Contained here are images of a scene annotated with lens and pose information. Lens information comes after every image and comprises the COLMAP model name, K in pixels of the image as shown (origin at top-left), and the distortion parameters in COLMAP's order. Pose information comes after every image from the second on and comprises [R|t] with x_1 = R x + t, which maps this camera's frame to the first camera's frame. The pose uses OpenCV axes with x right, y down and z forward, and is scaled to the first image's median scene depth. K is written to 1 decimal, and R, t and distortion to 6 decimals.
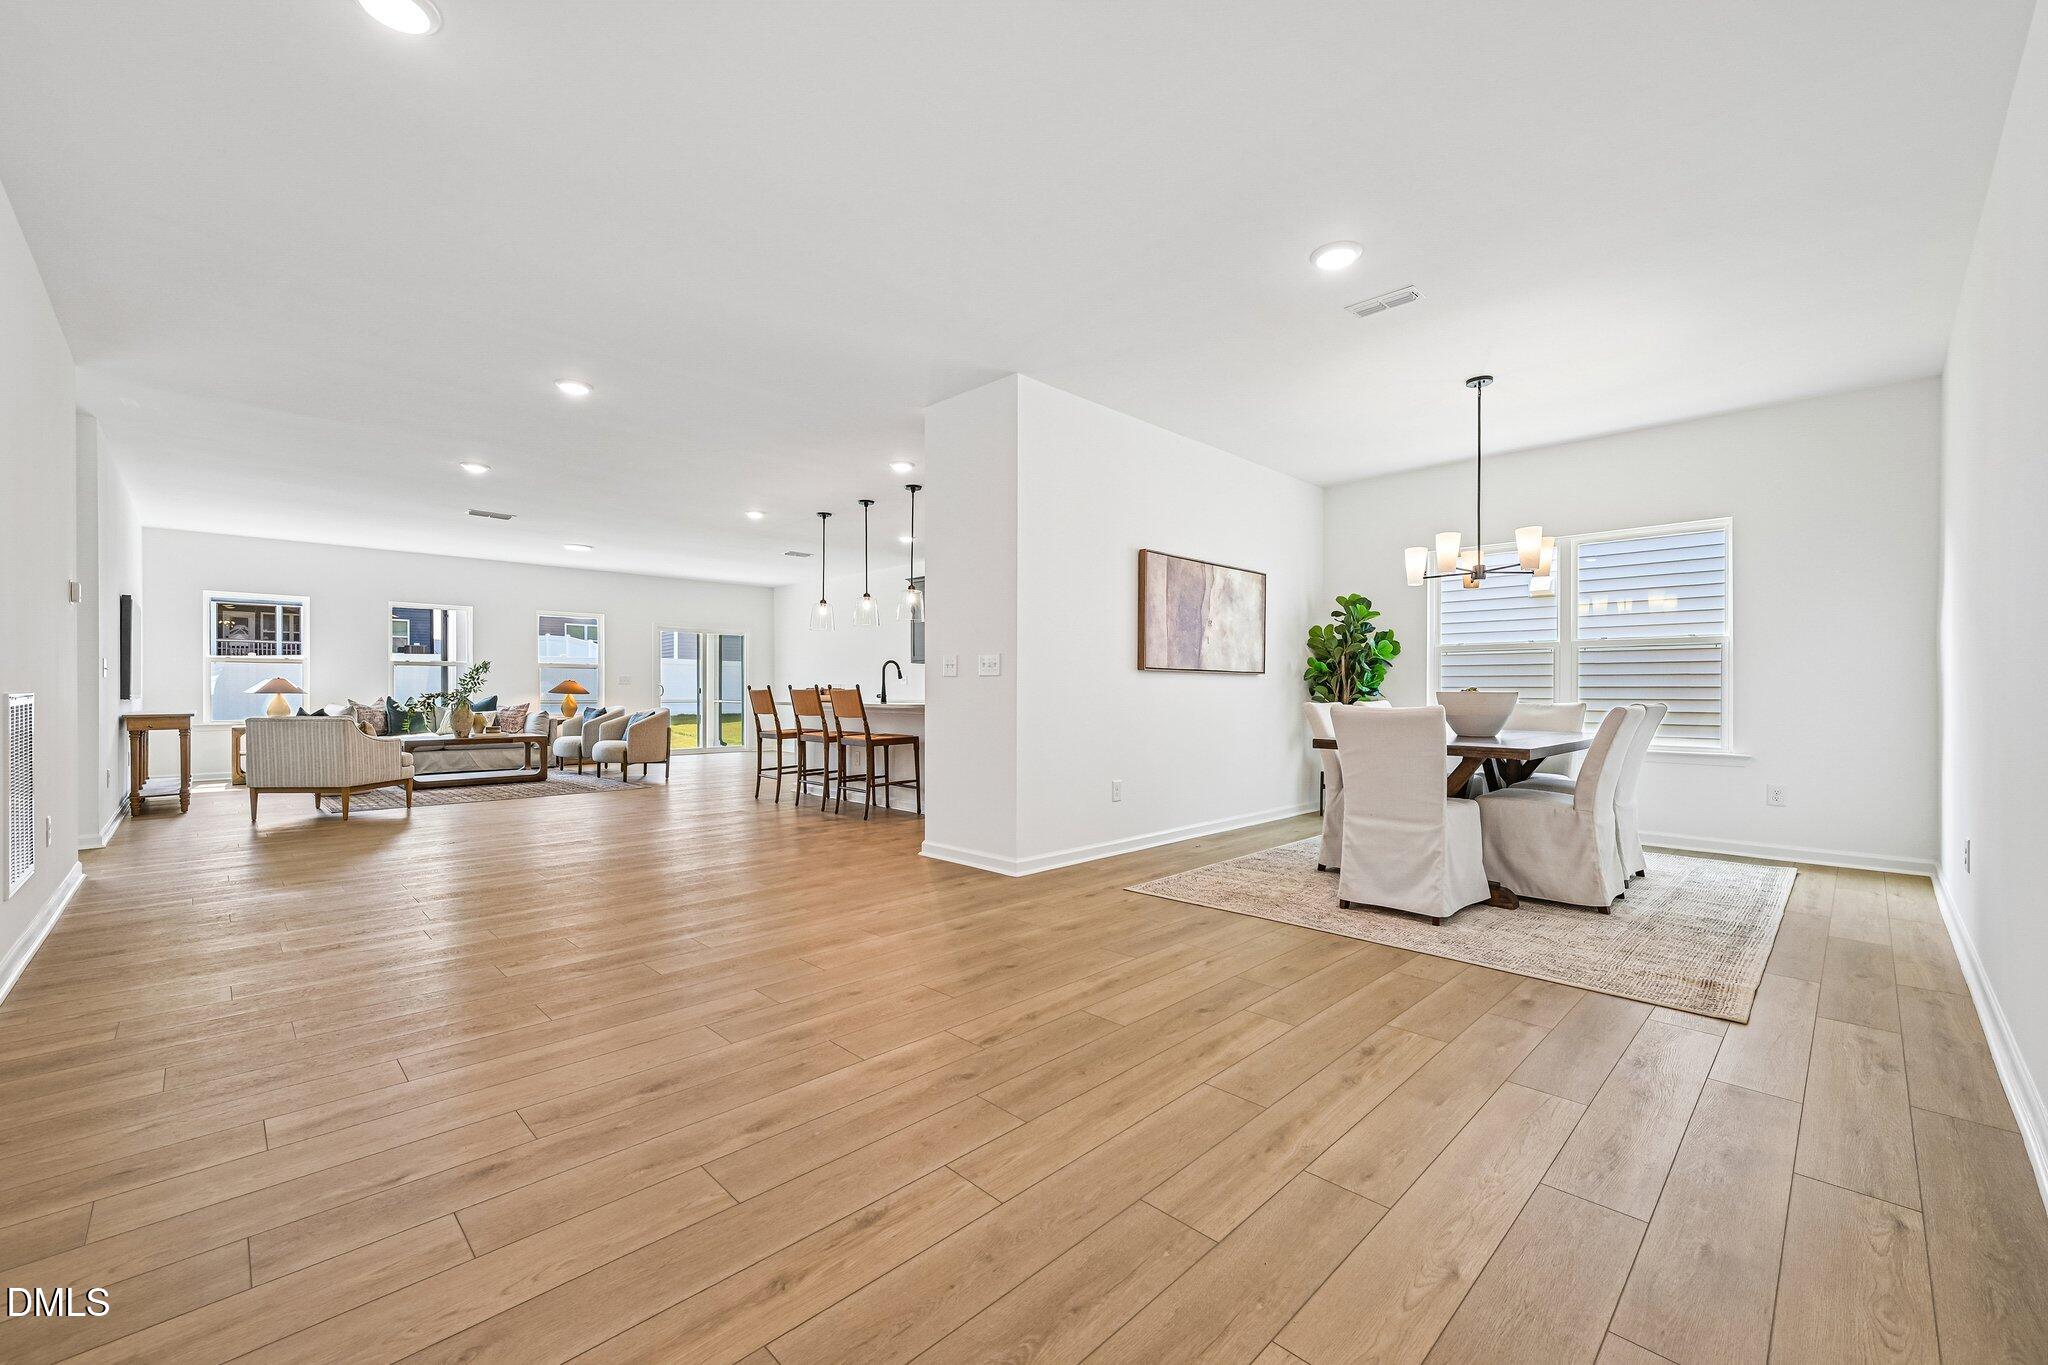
lens RADIAL K [[826.8, 0, 1022.2], [0, 826.8, 694.9], [0, 0, 1]] dist [0.011130, 0.000080]
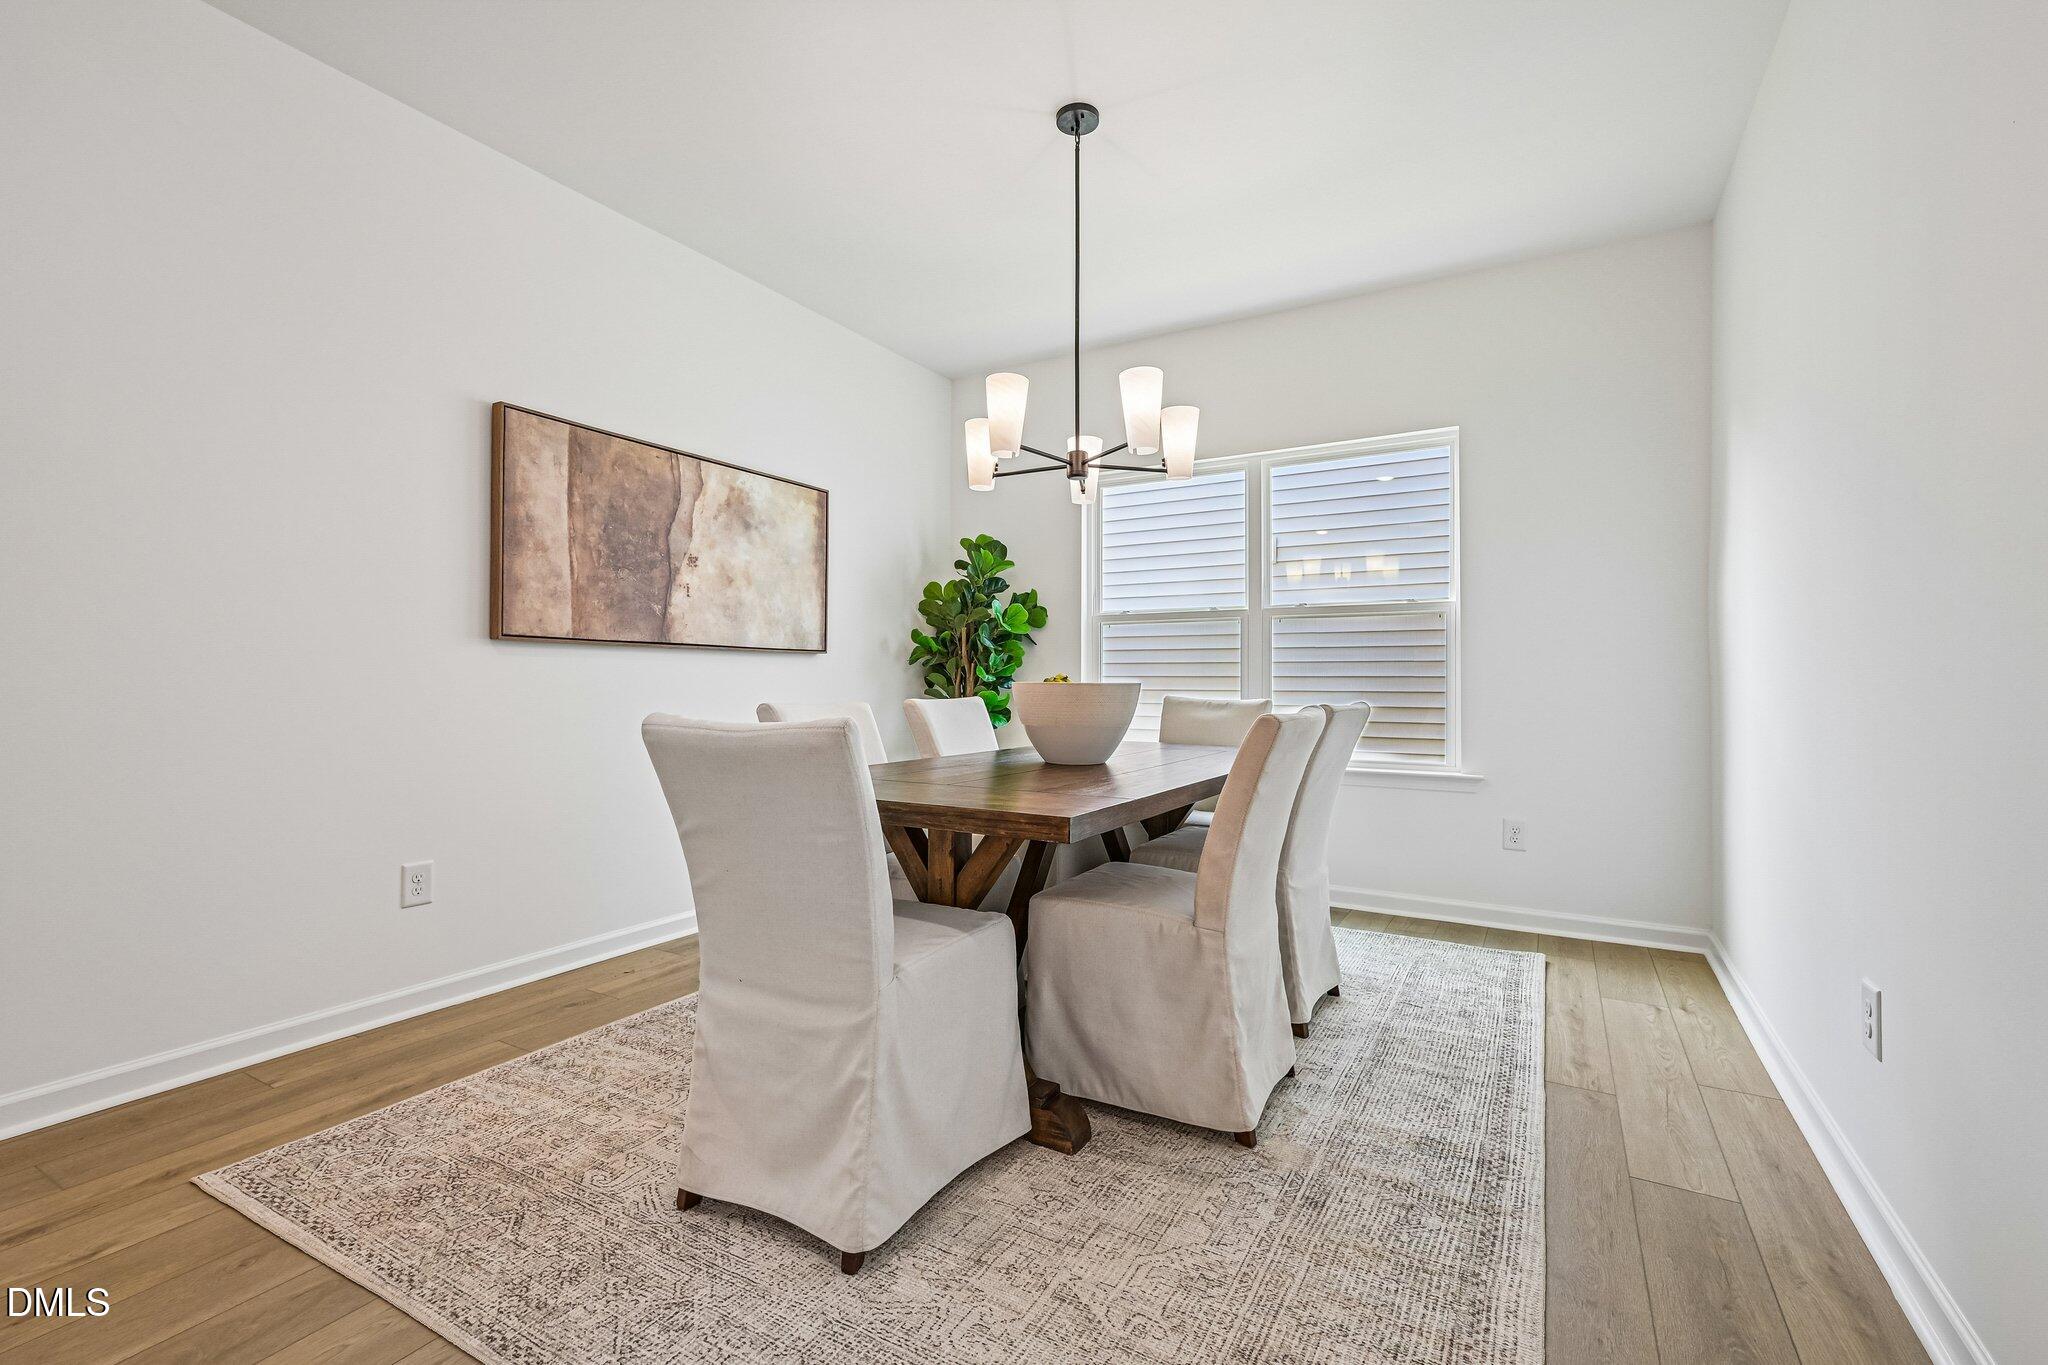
lens RADIAL K [[898.2, 0, 1028.4], [0, 898.2, 676.2], [0, 0, 1]] dist [0.013481, -0.000086]
pose [[0.965422, 0.002077, 0.260684, 0.295025], [0.000587, 0.999948, -0.010141, -0.001444], [-0.260692, 0.009944, 0.965371, 0.351756]]
